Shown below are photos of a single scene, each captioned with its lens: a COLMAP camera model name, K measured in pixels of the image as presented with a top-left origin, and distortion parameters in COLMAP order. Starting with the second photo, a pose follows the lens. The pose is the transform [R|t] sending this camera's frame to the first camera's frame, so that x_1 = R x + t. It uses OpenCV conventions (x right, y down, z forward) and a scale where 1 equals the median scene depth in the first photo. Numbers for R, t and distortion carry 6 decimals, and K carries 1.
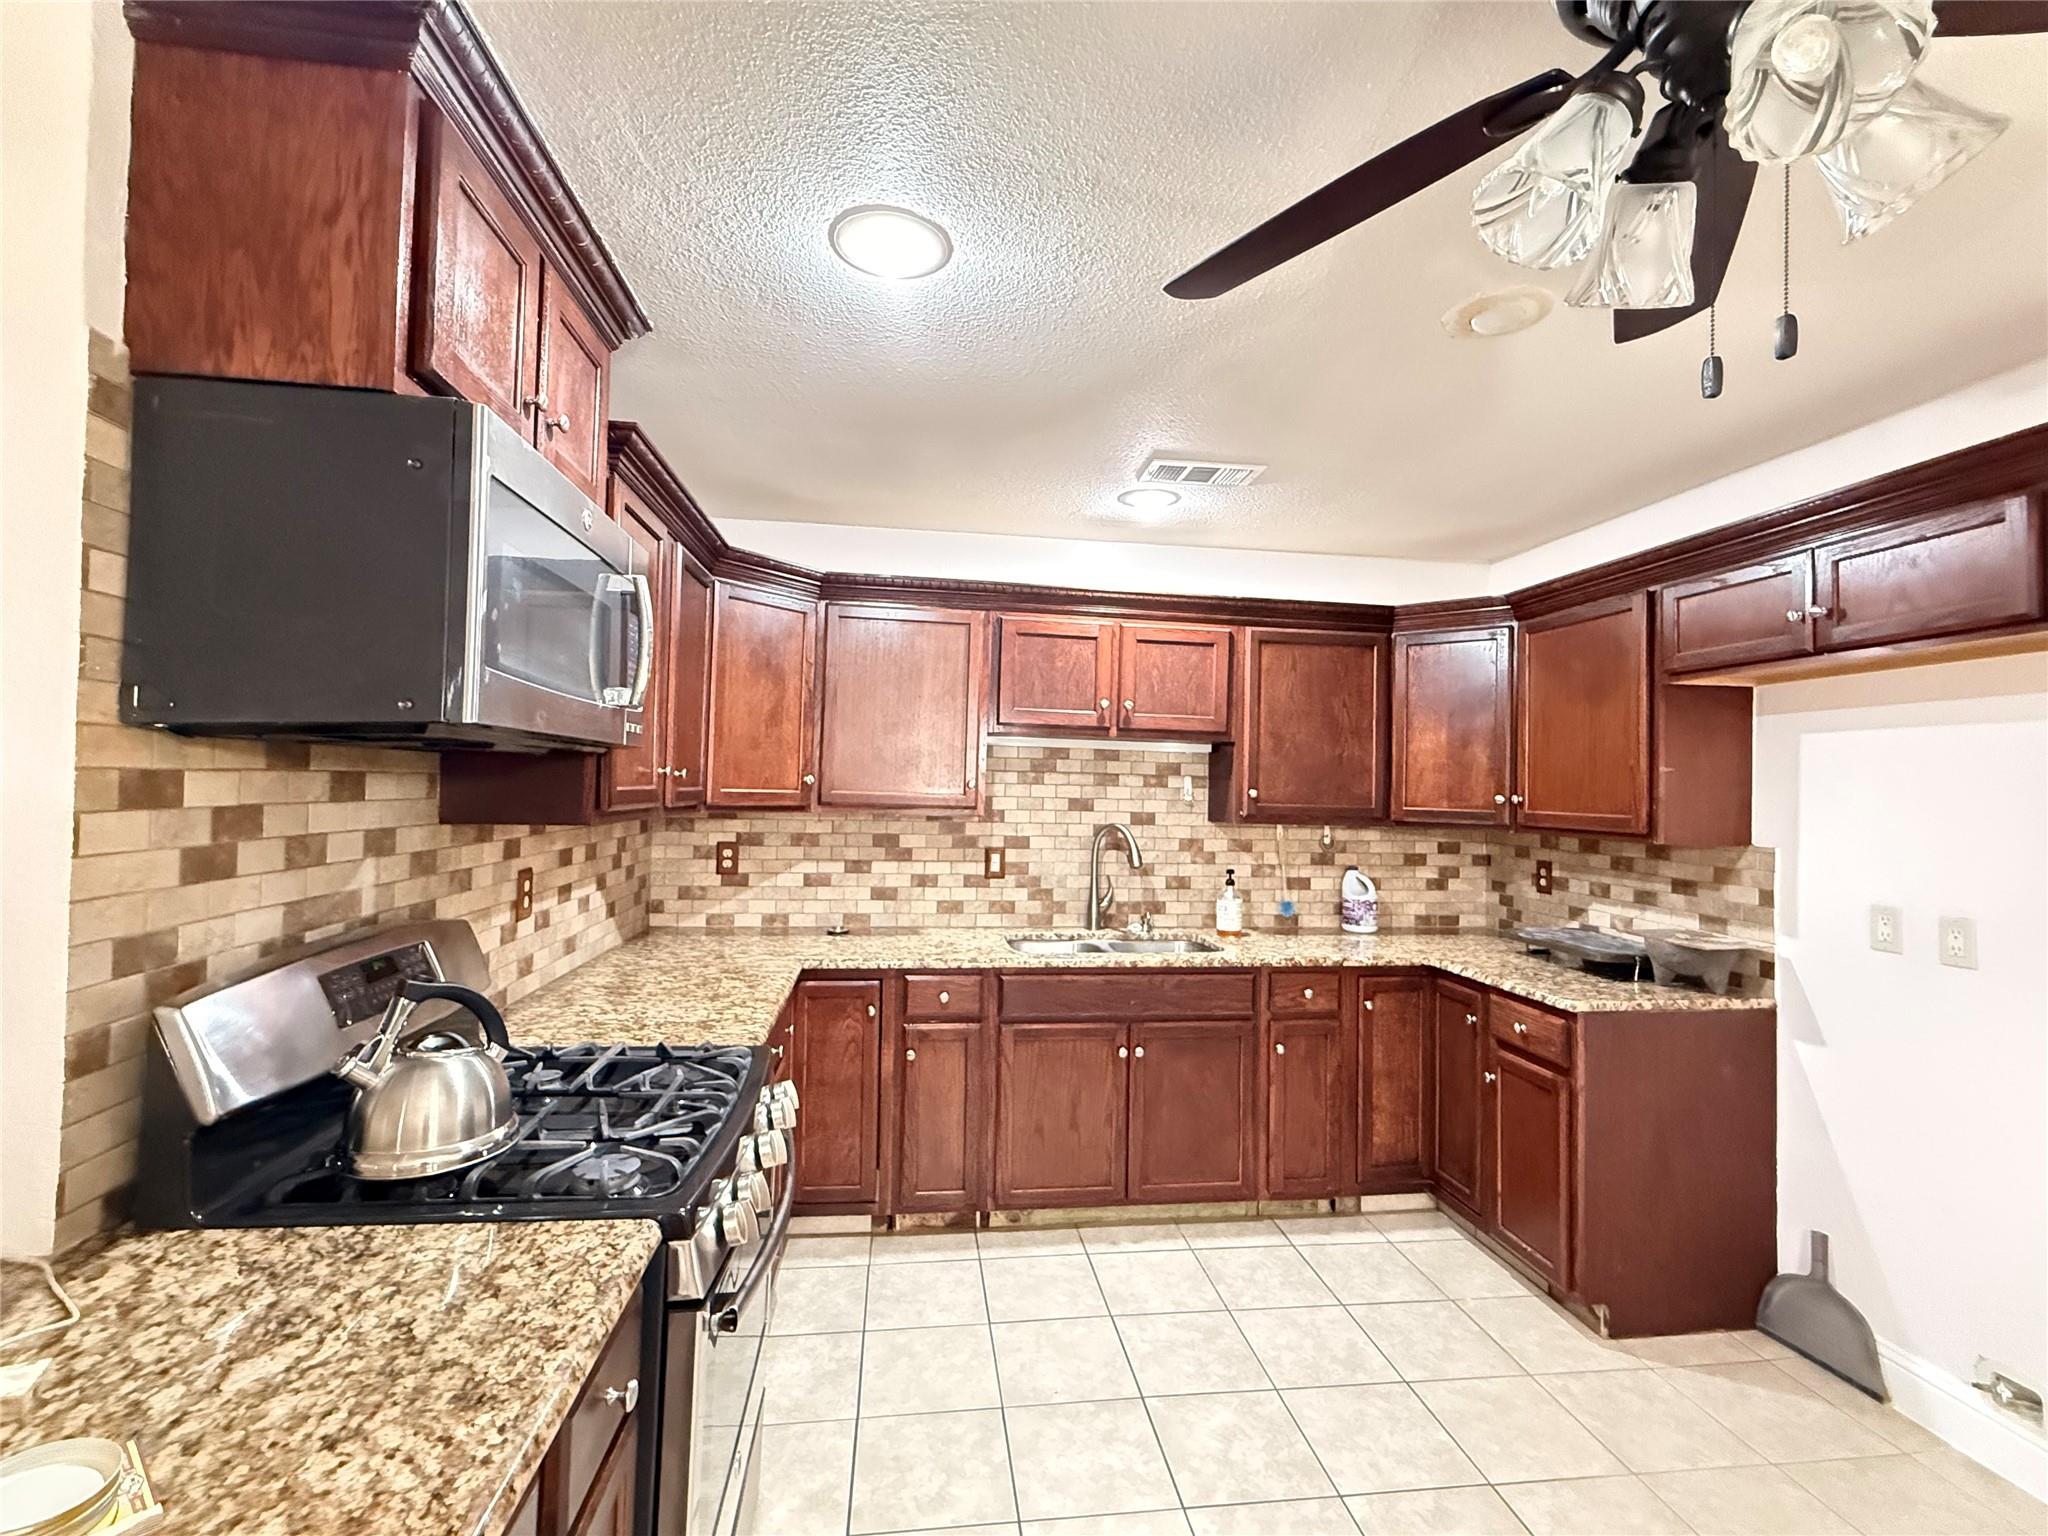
lens RADIAL K [[918.2, 0, 1024.0], [0, 918.2, 768.0], [0, 0, 1]] dist [0.000494, -0.000175]
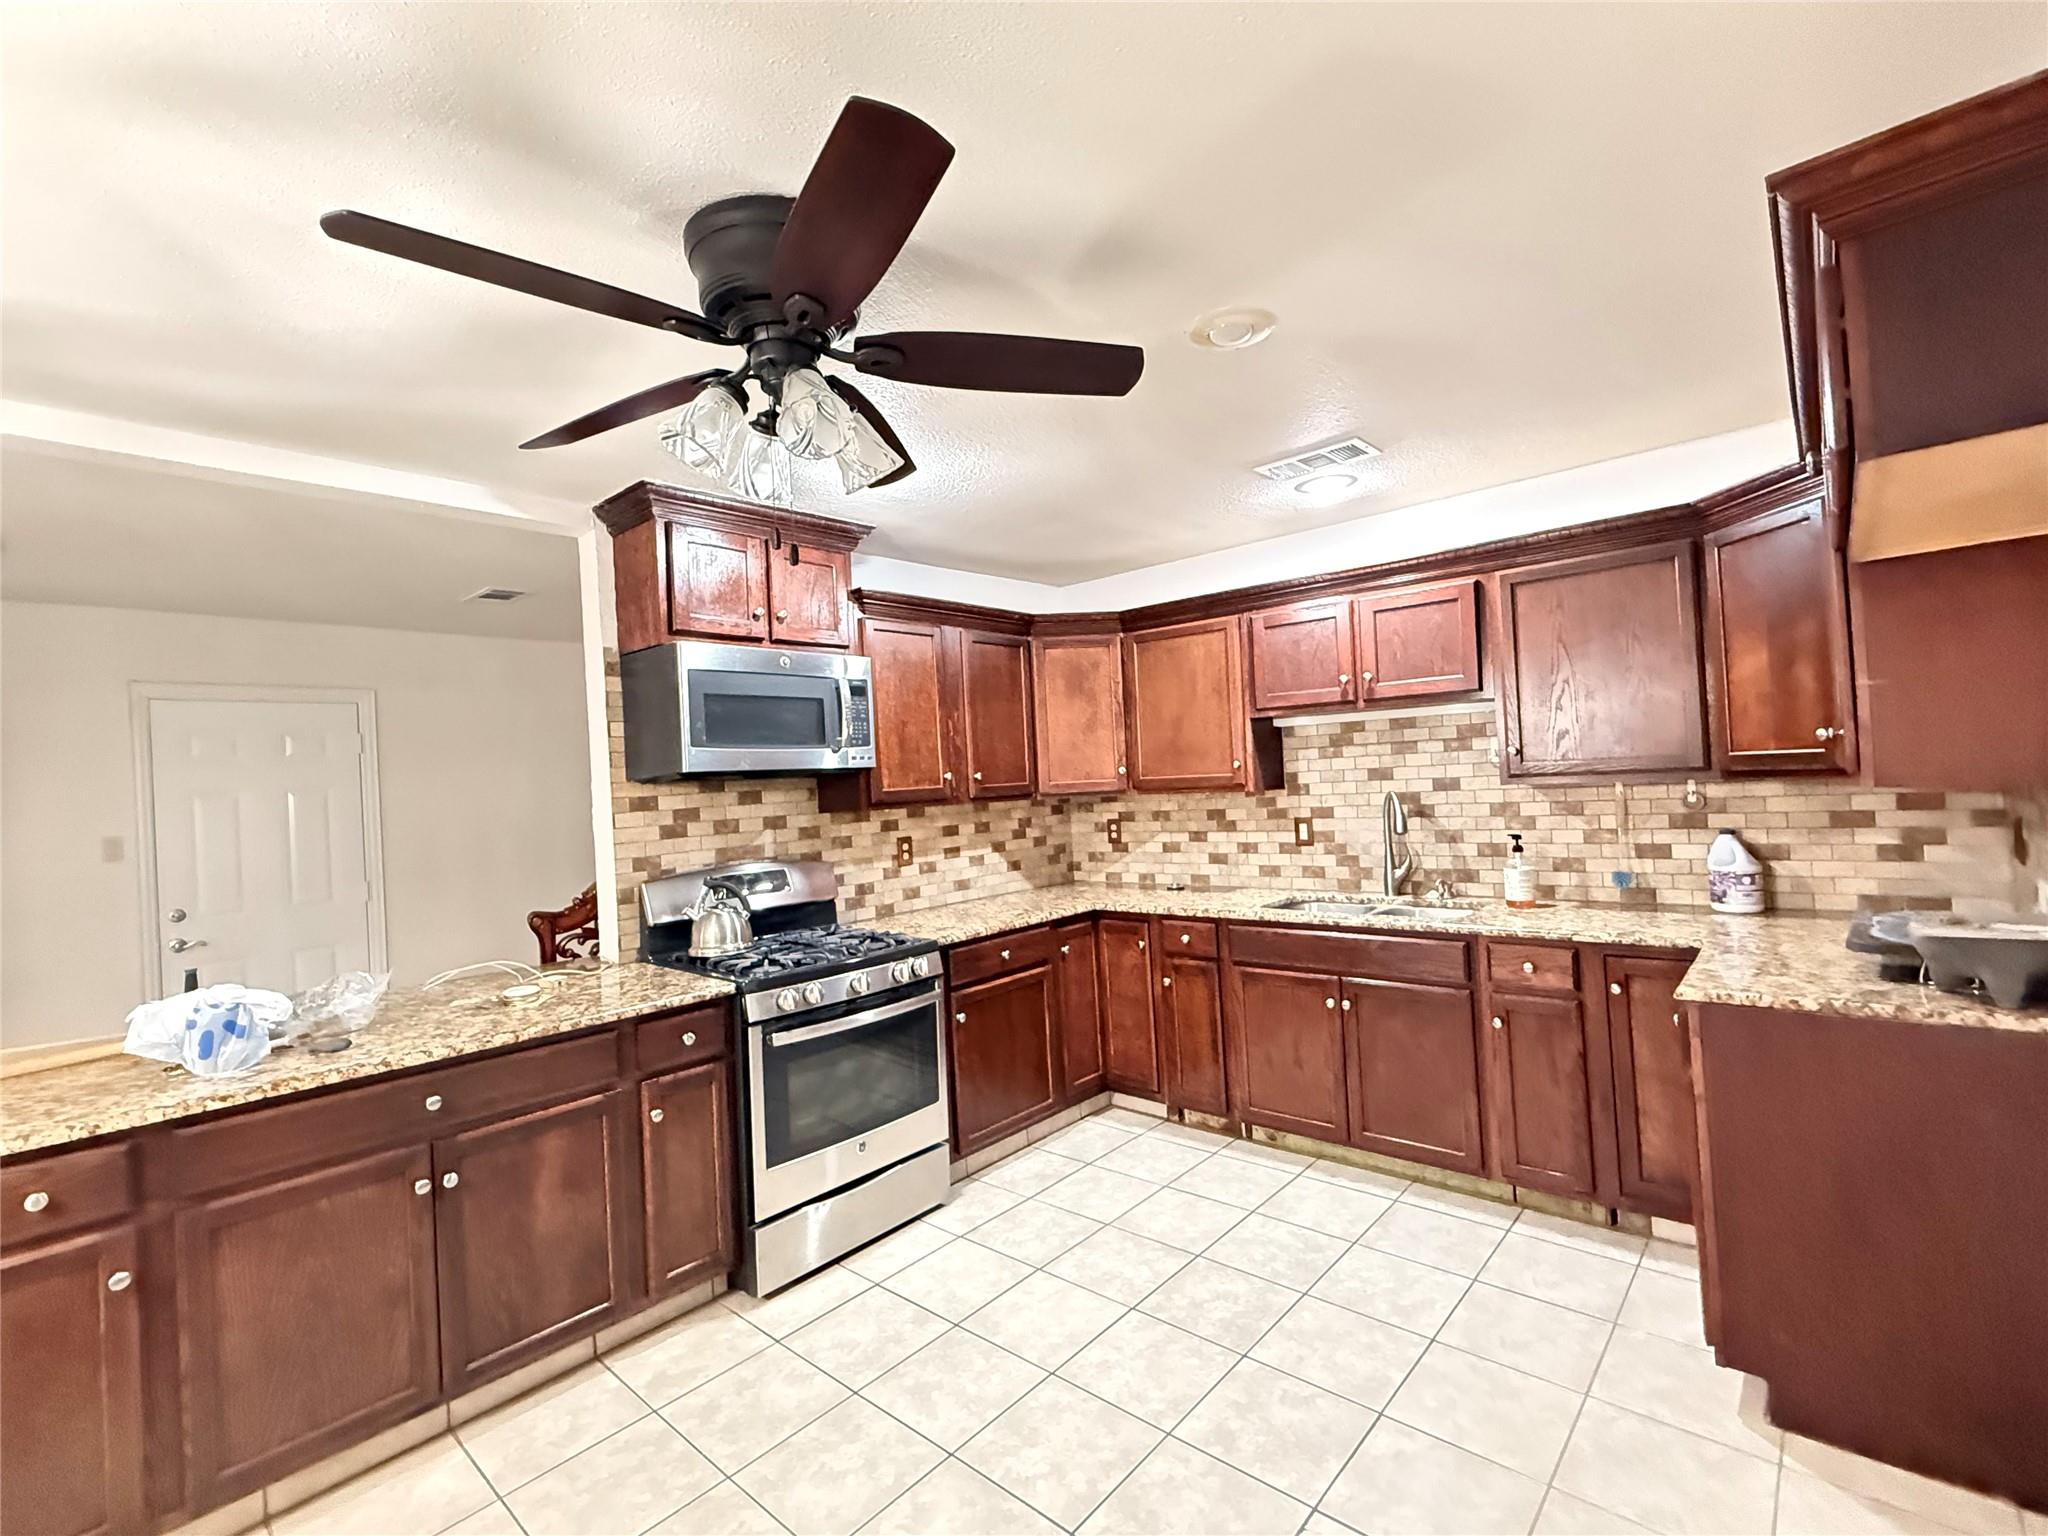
lens RADIAL K [[918.2, 0, 1024.0], [0, 918.2, 768.0], [0, 0, 1]] dist [0.000494, -0.000175]
pose [[0.646861, -0.068575, -0.759519, 0.619486], [0.083000, 0.996363, -0.019271, 0.020938], [0.758078, -0.050574, 0.650200, 0.030121]]
